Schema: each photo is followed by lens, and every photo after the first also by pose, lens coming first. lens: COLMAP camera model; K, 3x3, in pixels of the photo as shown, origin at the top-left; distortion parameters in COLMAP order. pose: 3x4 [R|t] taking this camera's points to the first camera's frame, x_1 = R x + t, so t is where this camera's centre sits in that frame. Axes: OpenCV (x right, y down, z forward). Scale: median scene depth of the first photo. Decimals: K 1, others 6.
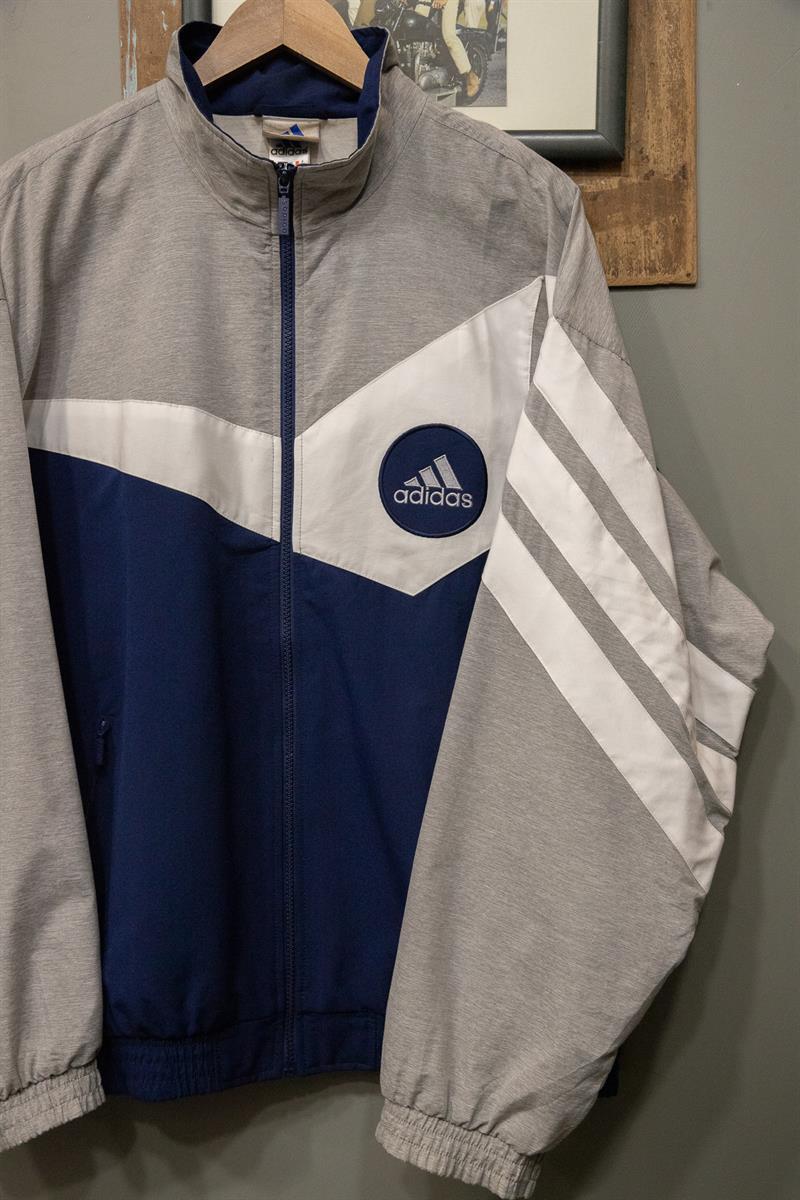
lens RADIAL K [[1428.9, 0, 422.1], [0, 1428.9, 609.7], [0, 0, 1]] dist [0.062394, 0.000000]
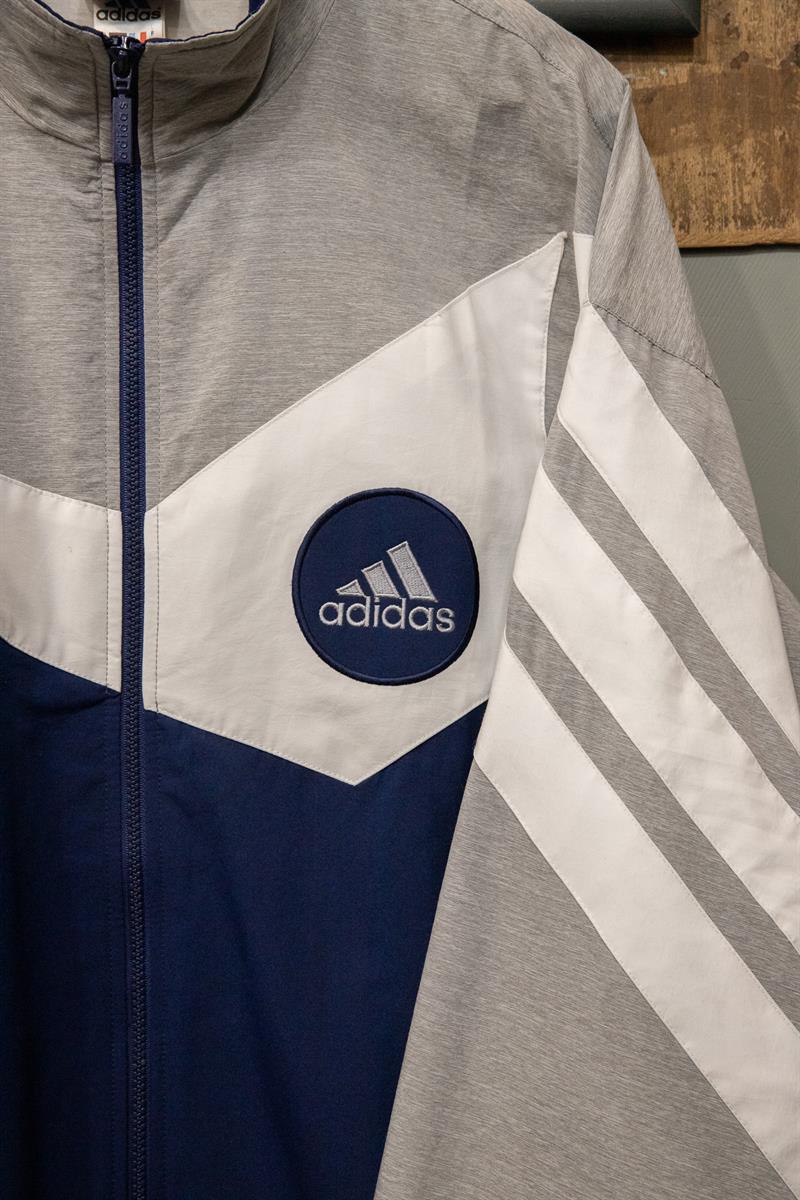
lens RADIAL K [[1969.0, 0, 424.6], [0, 1969.0, 614.7], [0, 0, 1]] dist [0.132614, 0.000000]
pose [[0.998092, -0.010326, 0.060875, -0.025499], [0.011033, 0.999875, -0.011288, -0.068627], [-0.060750, 0.011938, 0.998082, 0.198694]]
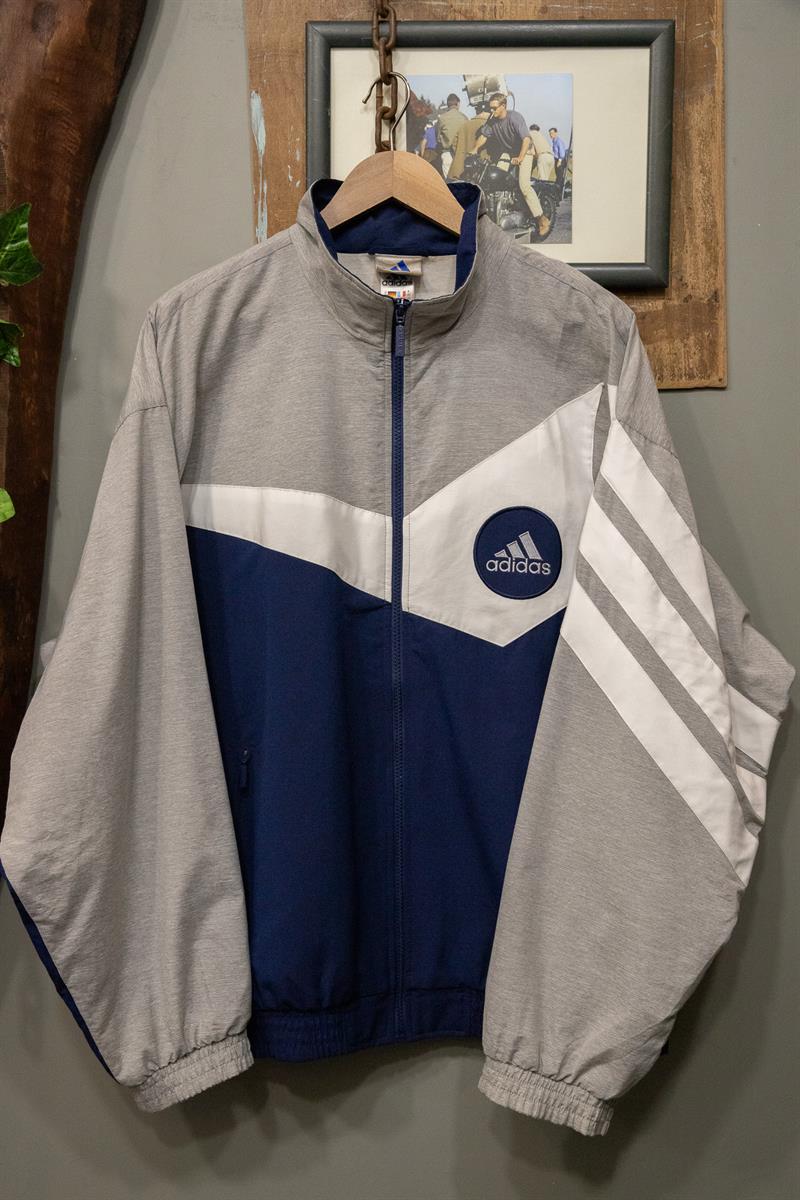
lens RADIAL K [[1428.9, 0, 424.2], [0, 1428.9, 610.8], [0, 0, 1]] dist [0.062394, 0.000000]
pose [[0.999372, -0.006591, 0.034807, -0.114799], [0.006616, 0.999978, -0.000601, -0.039762], [-0.034803, 0.000831, 0.999394, -0.218549]]
